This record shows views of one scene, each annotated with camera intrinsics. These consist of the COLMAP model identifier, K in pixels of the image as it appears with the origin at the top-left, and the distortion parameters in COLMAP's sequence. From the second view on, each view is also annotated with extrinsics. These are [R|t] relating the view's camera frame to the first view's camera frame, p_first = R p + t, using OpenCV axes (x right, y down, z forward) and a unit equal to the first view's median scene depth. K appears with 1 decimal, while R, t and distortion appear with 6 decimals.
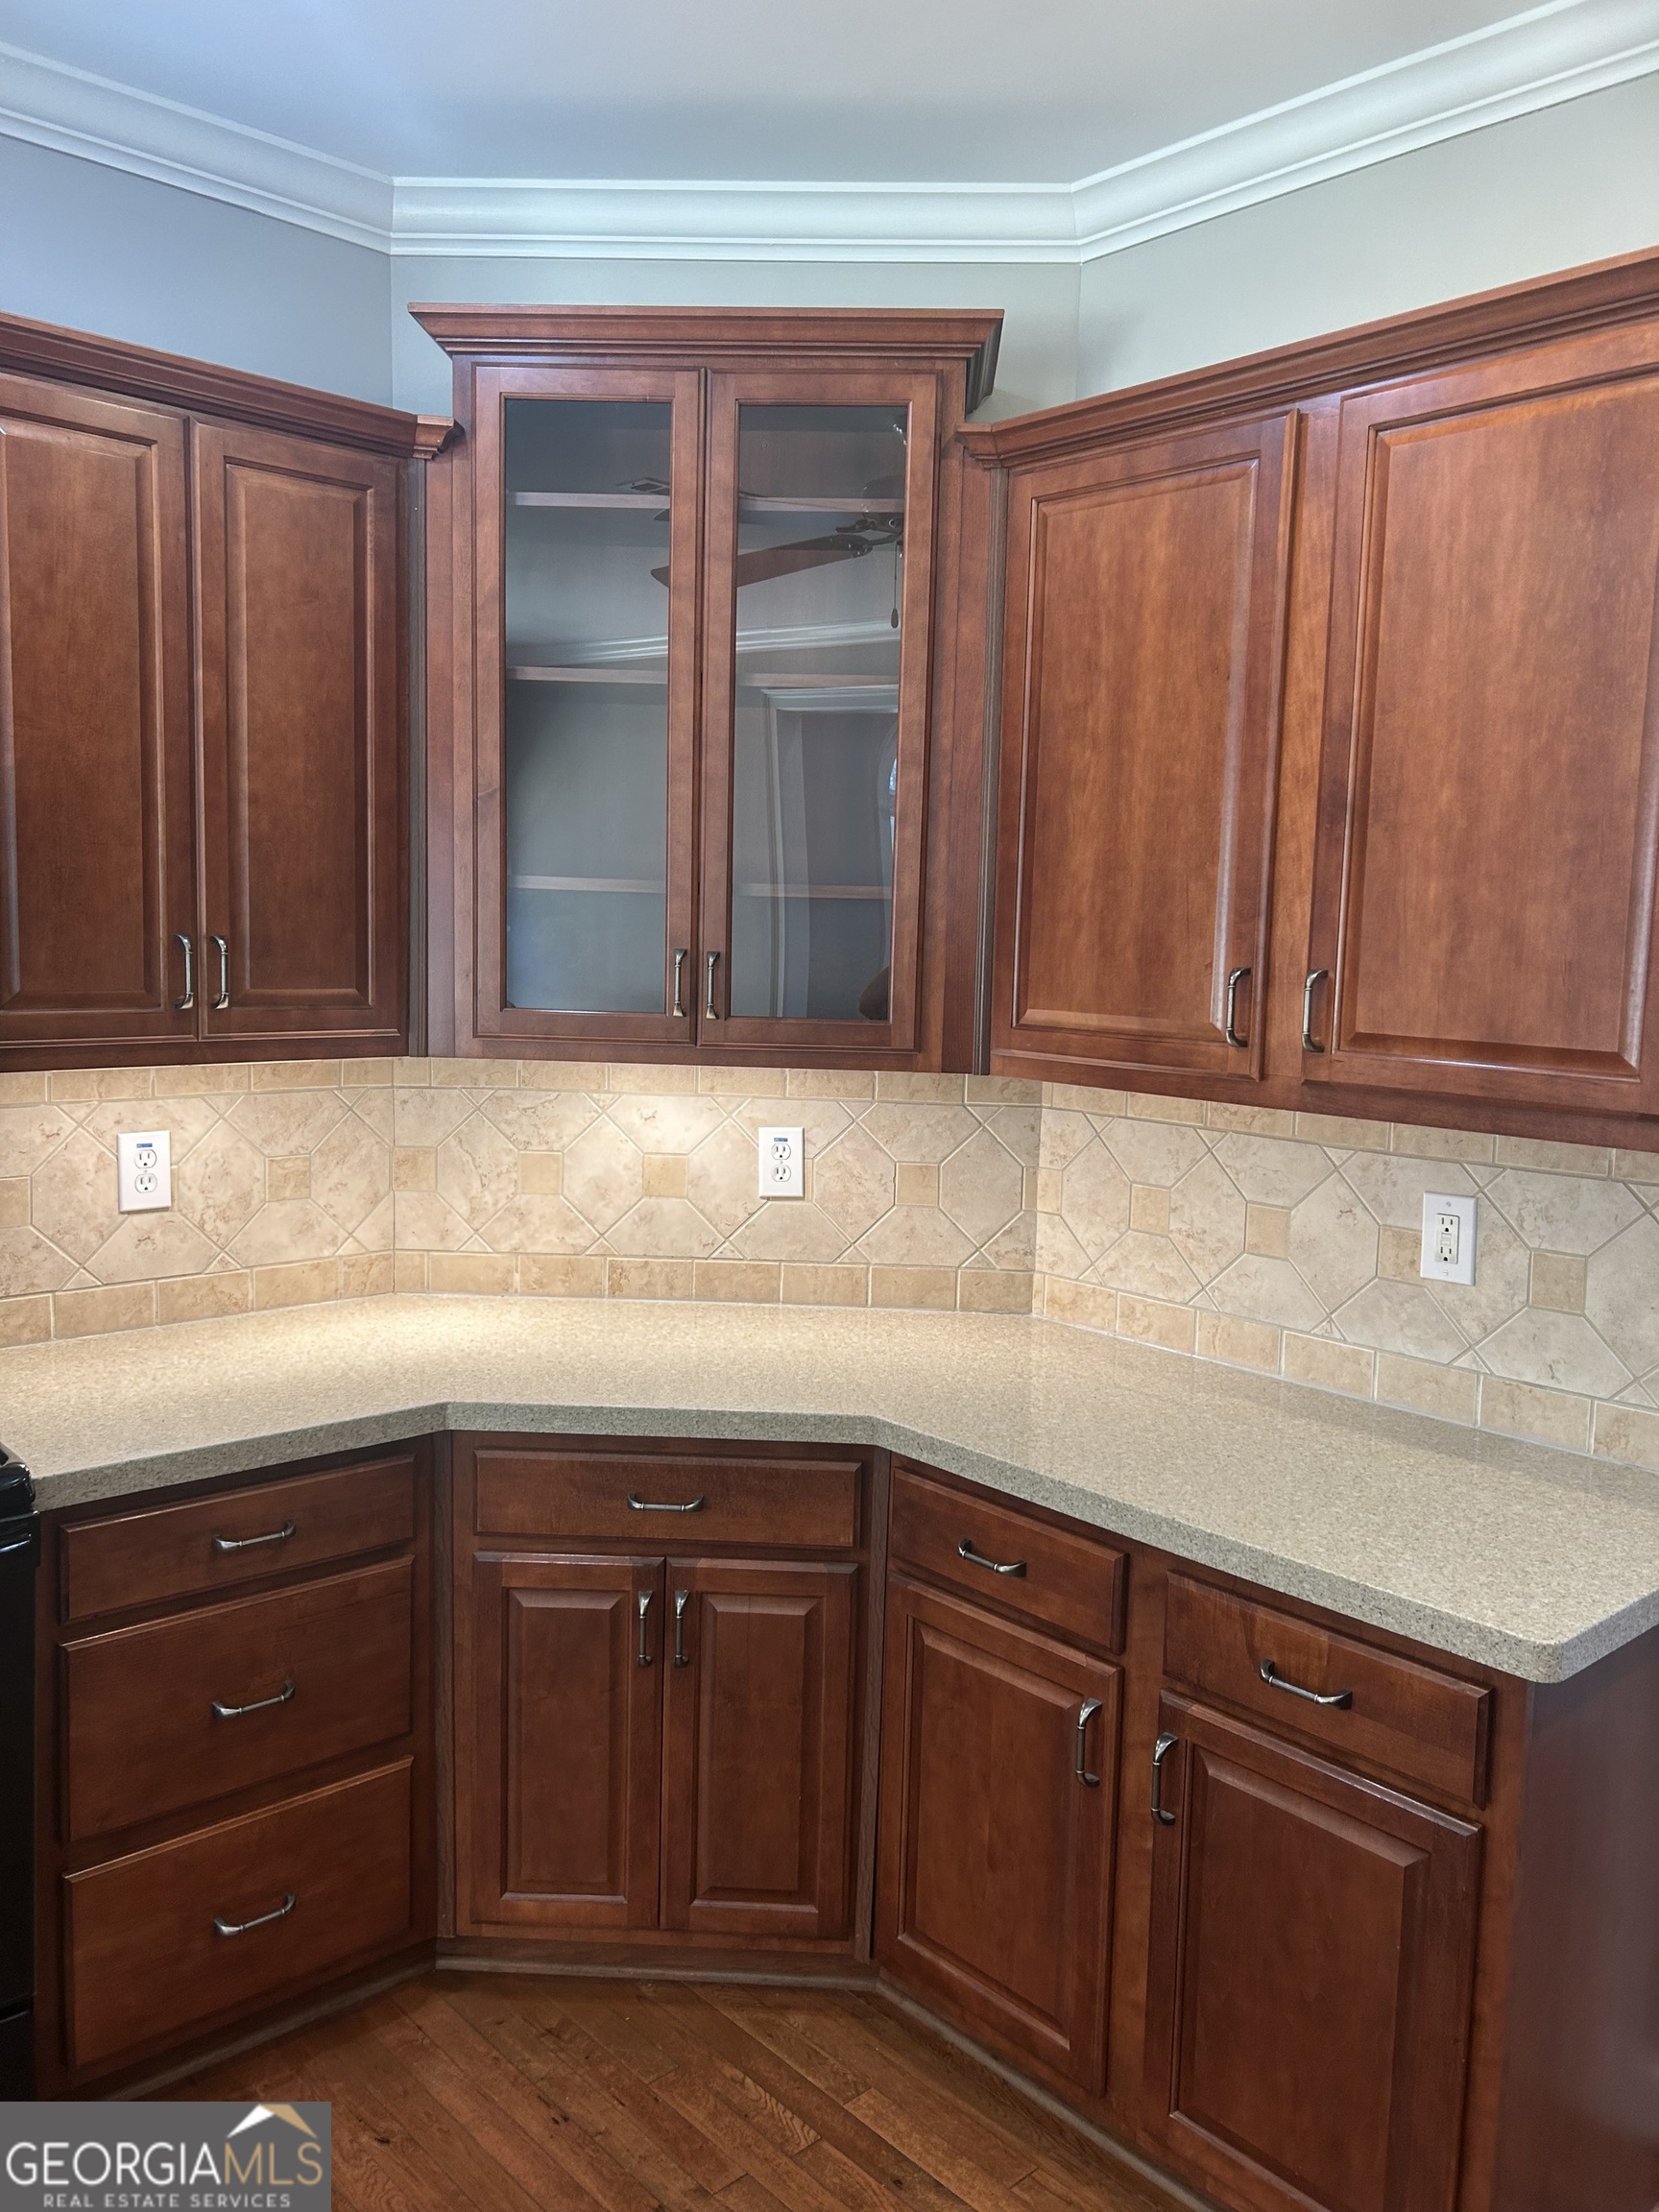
lens RADIAL K [[1677.0, 0, 831.9], [0, 1677.0, 1103.3], [0, 0, 1]] dist [0.038262, -0.011817]
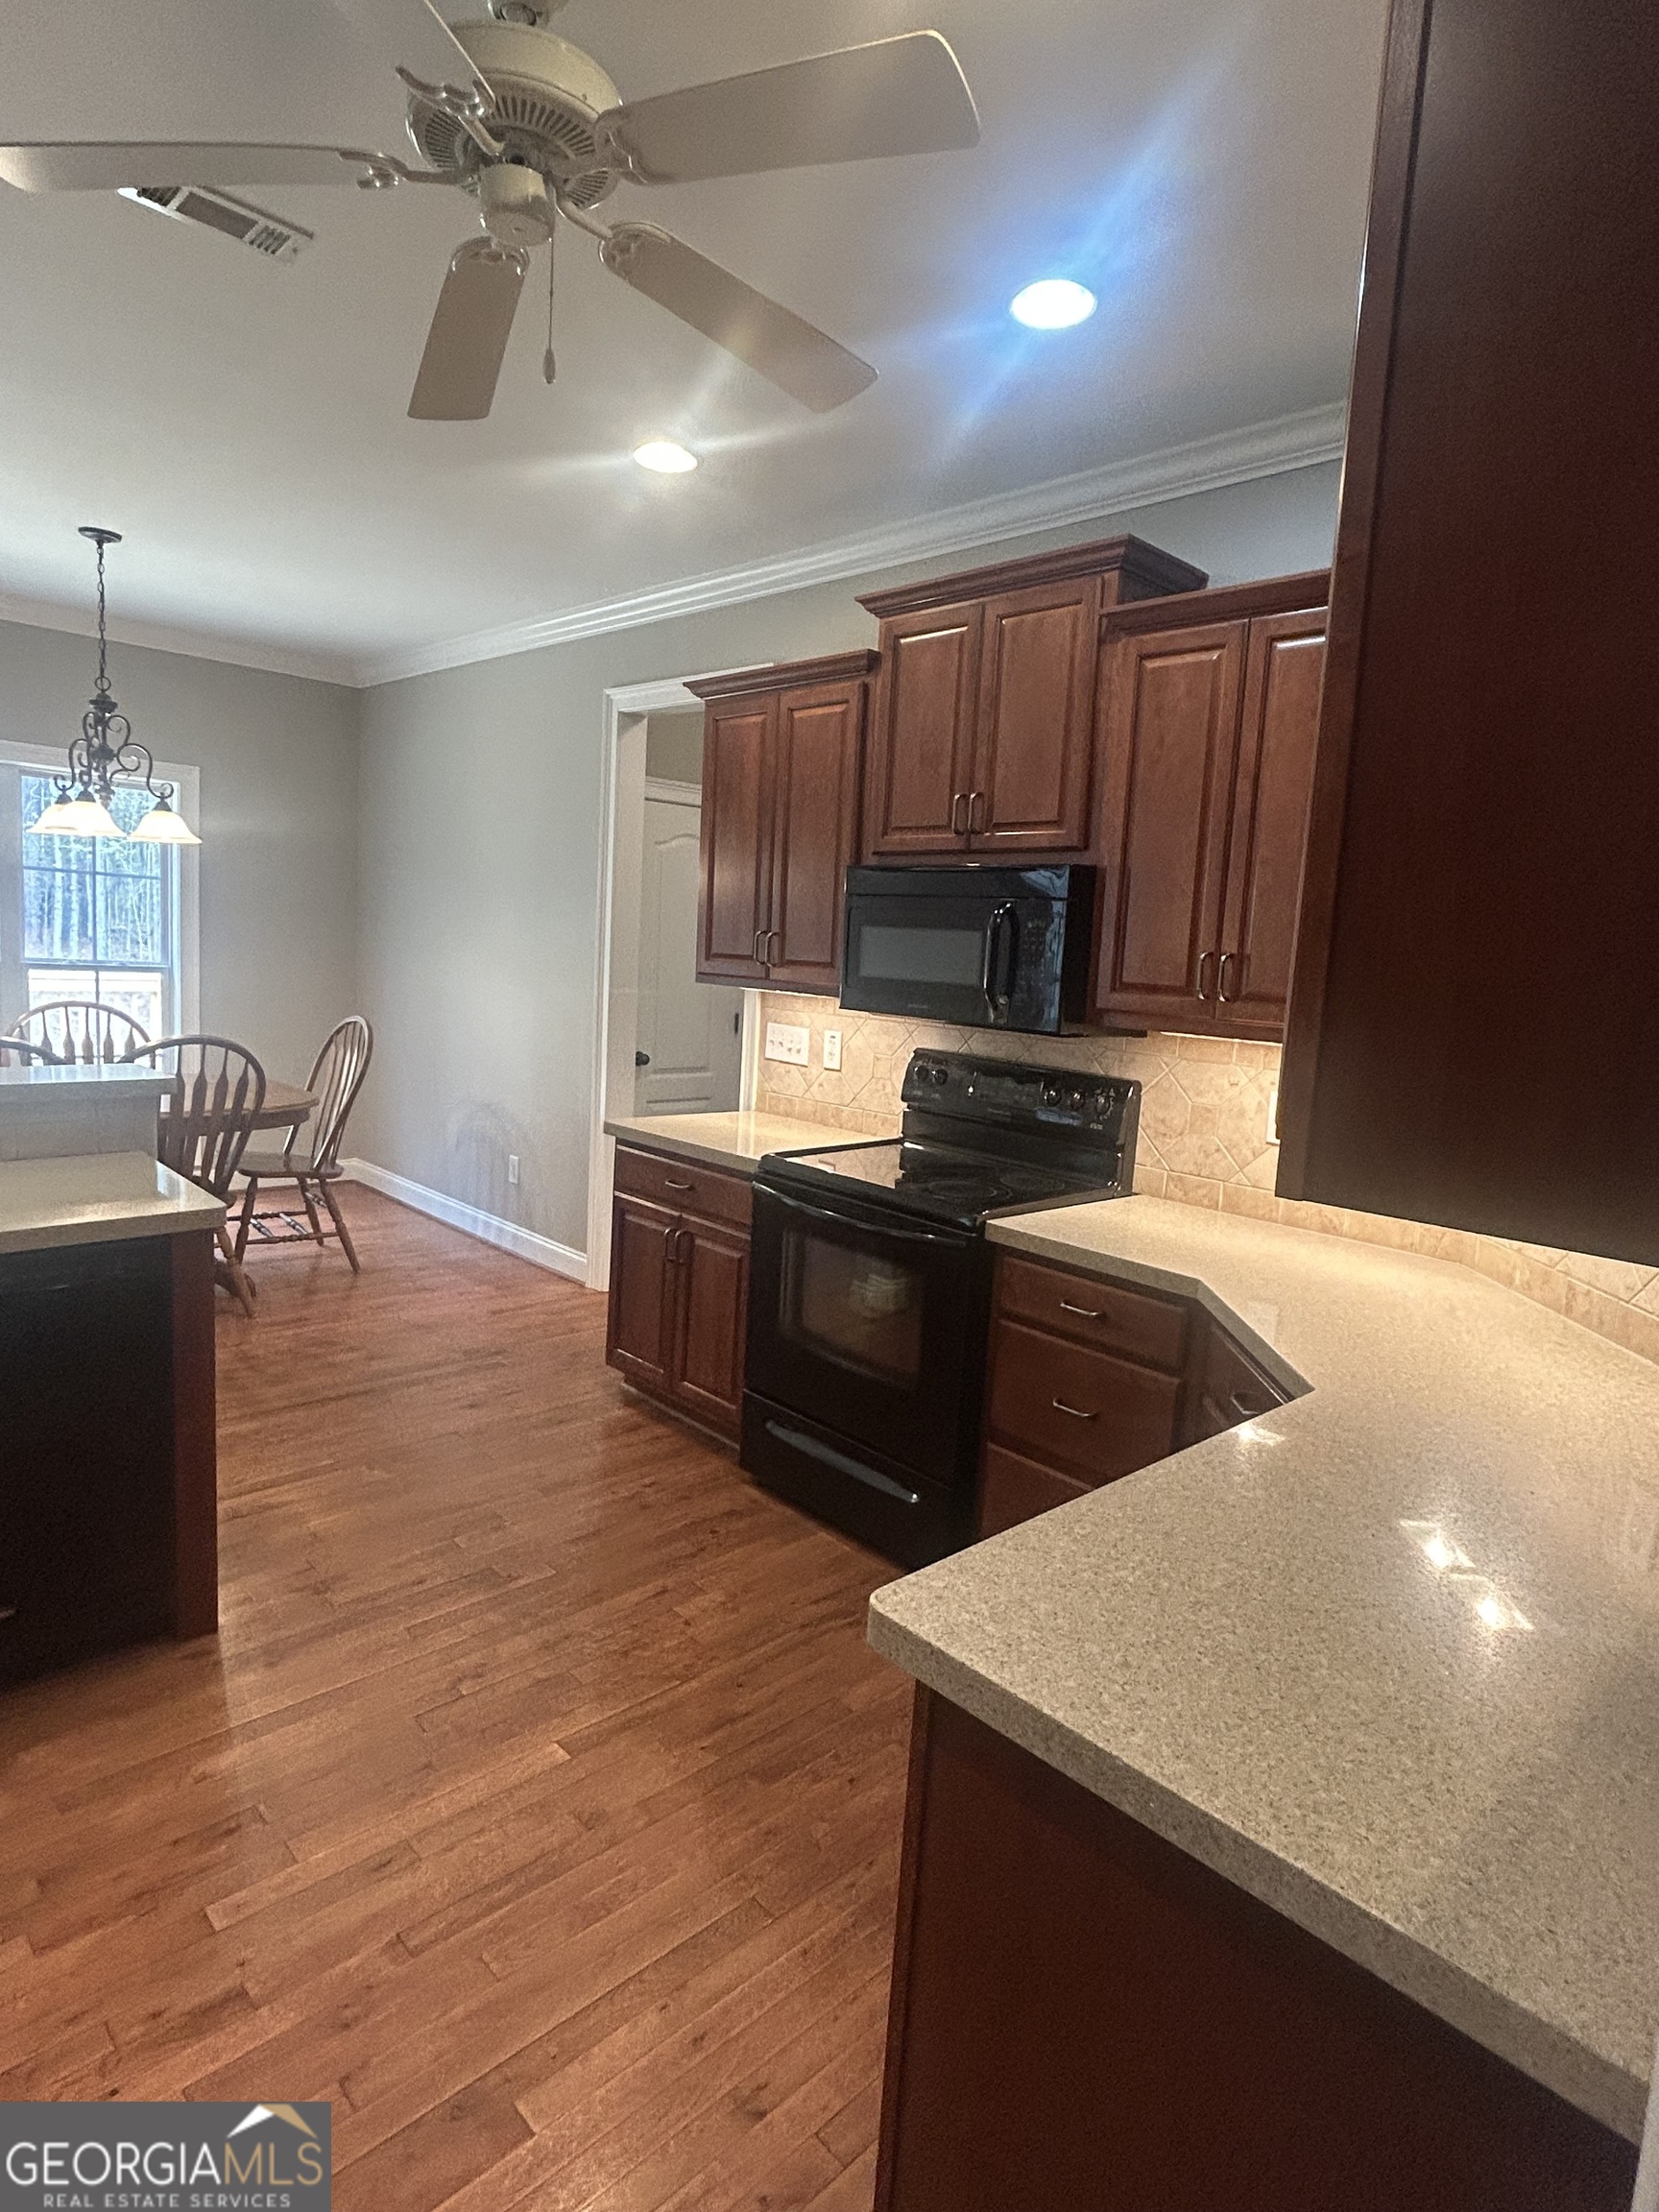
lens RADIAL K [[1232.0, 0, 827.7], [0, 1232.0, 1143.5], [0, 0, 1]] dist [-0.001080, -0.002051]
pose [[0.019786, 0.140326, -0.989908, 0.746260], [-0.160771, 0.977663, 0.135377, -0.023924], [0.986793, 0.156470, 0.041905, 0.612501]]
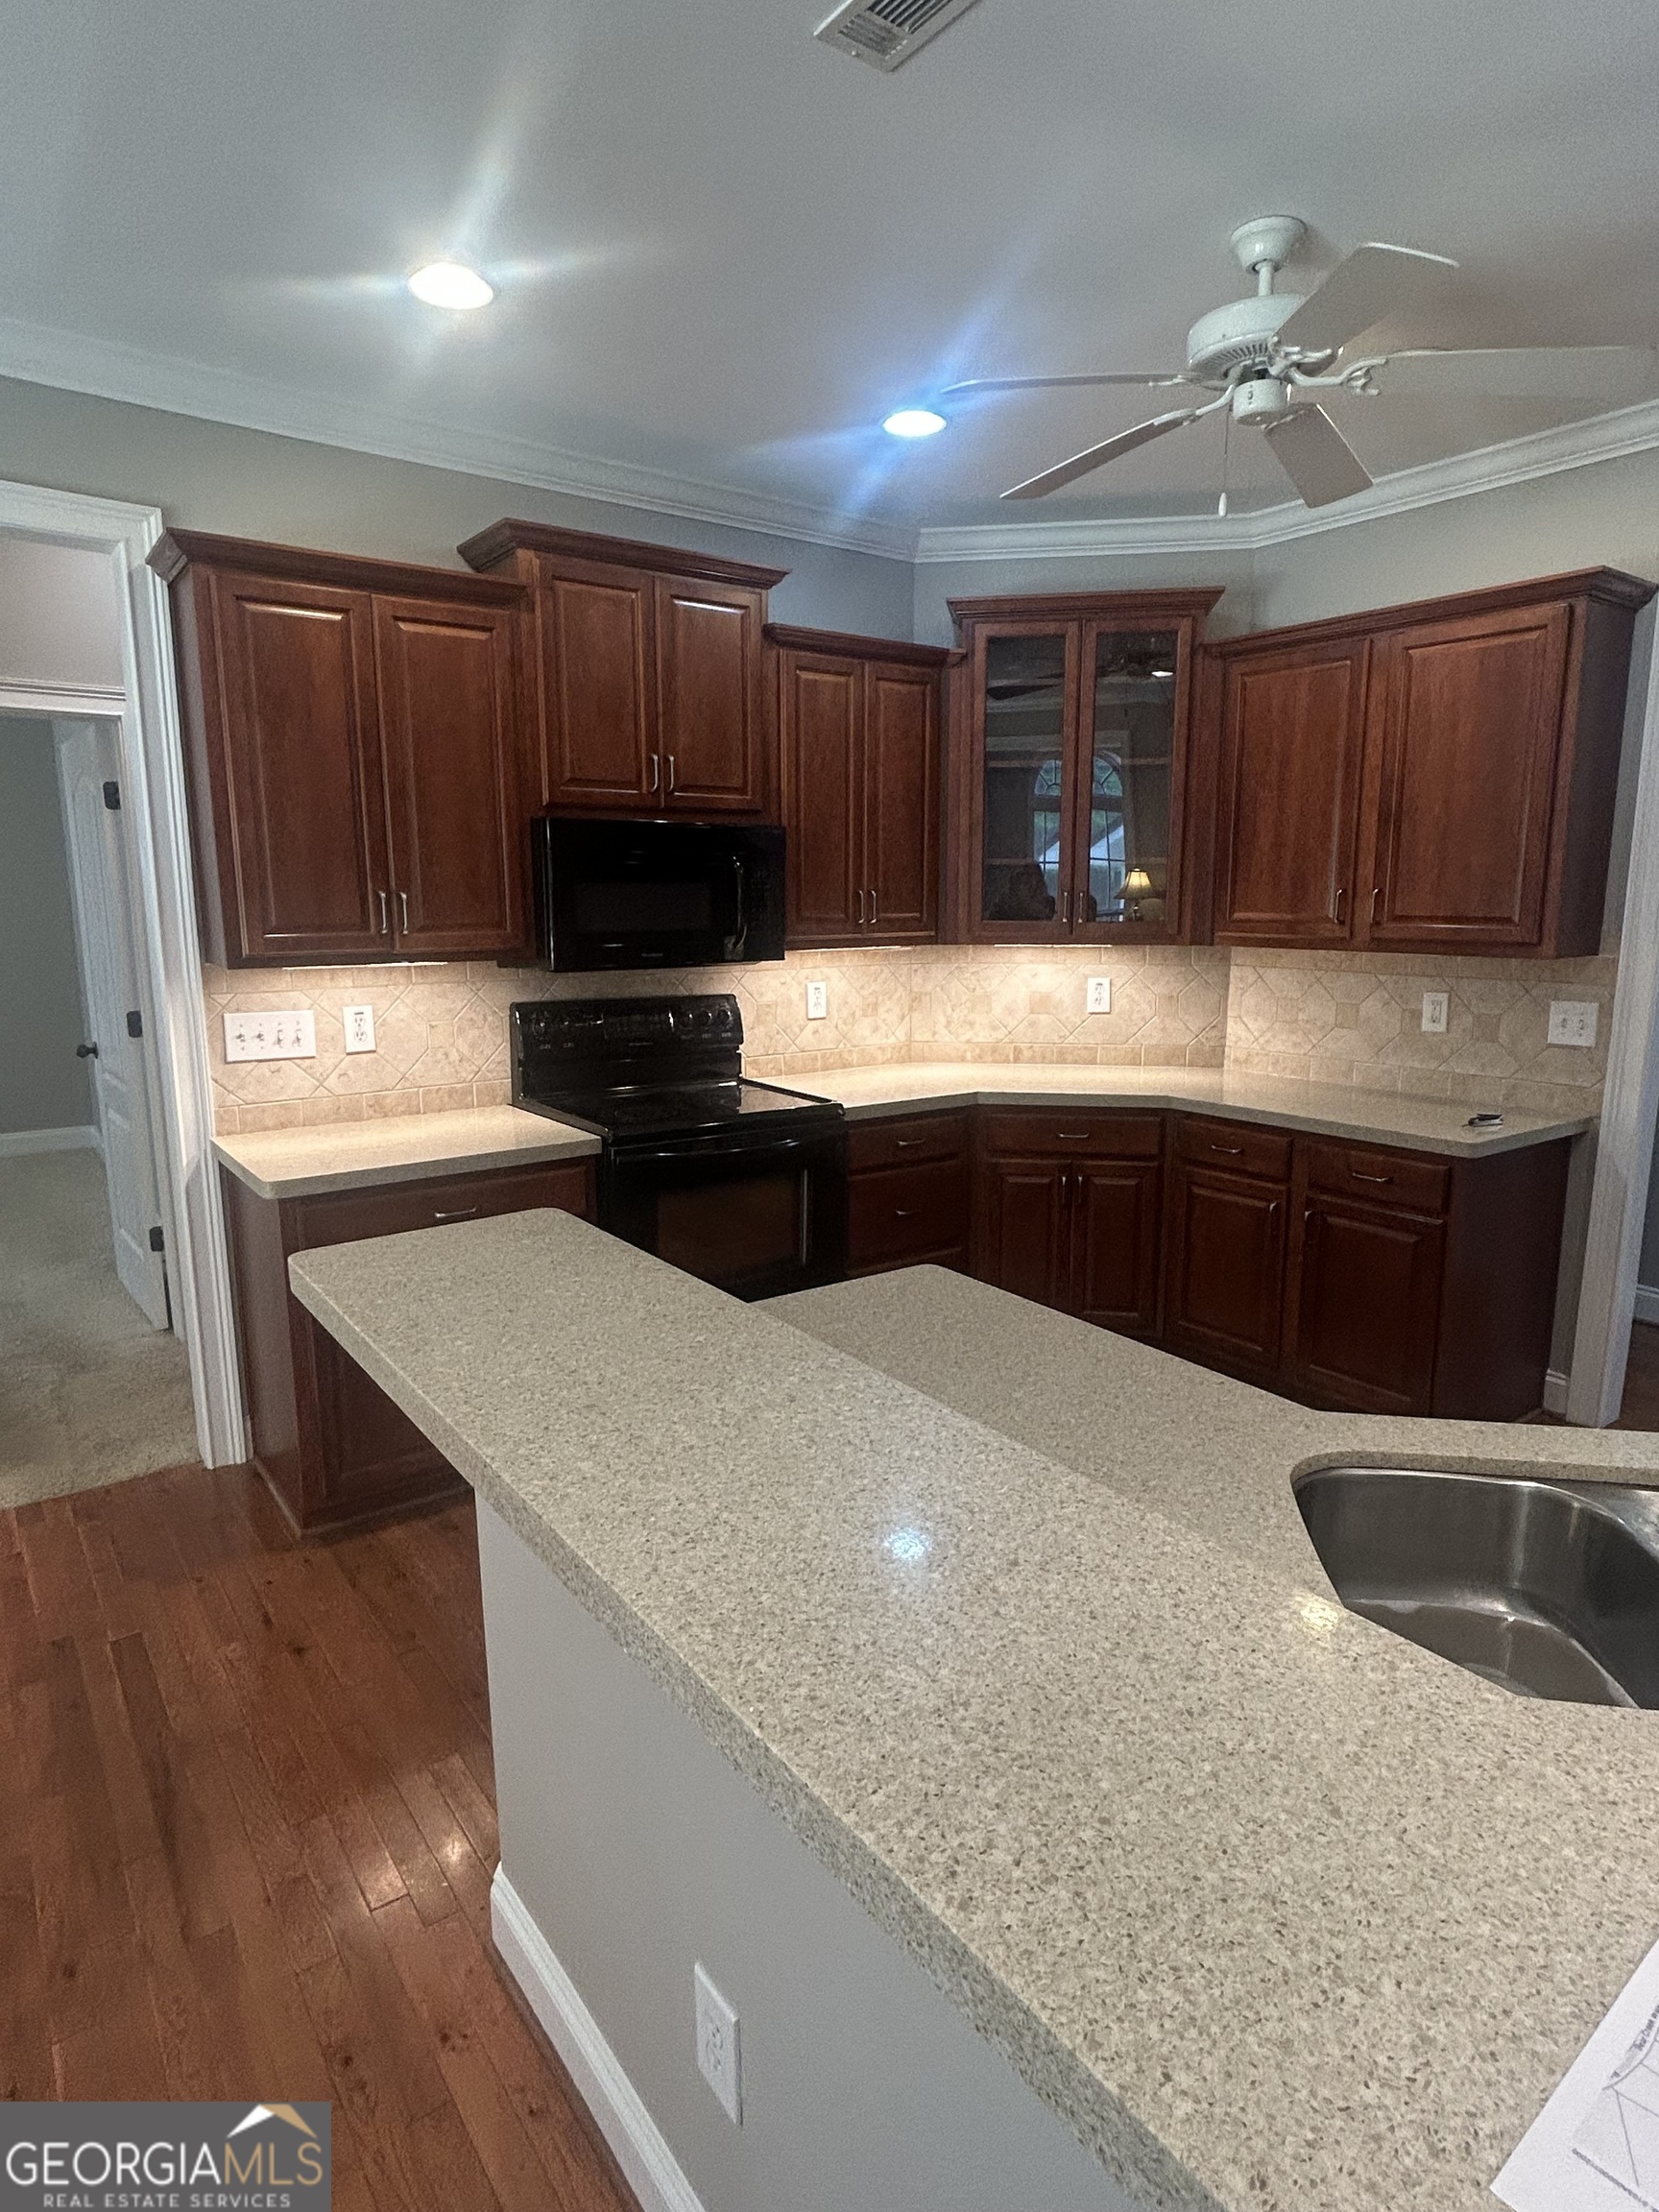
lens RADIAL K [[1232.0, 0, 829.0], [0, 1232.0, 1116.3], [0, 0, 1]] dist [-0.001080, -0.002051]
pose [[0.994073, -0.010659, -0.108187, -0.240786], [0.018116, 0.997509, 0.068175, 0.090003], [0.107191, -0.069731, 0.991790, -0.665521]]
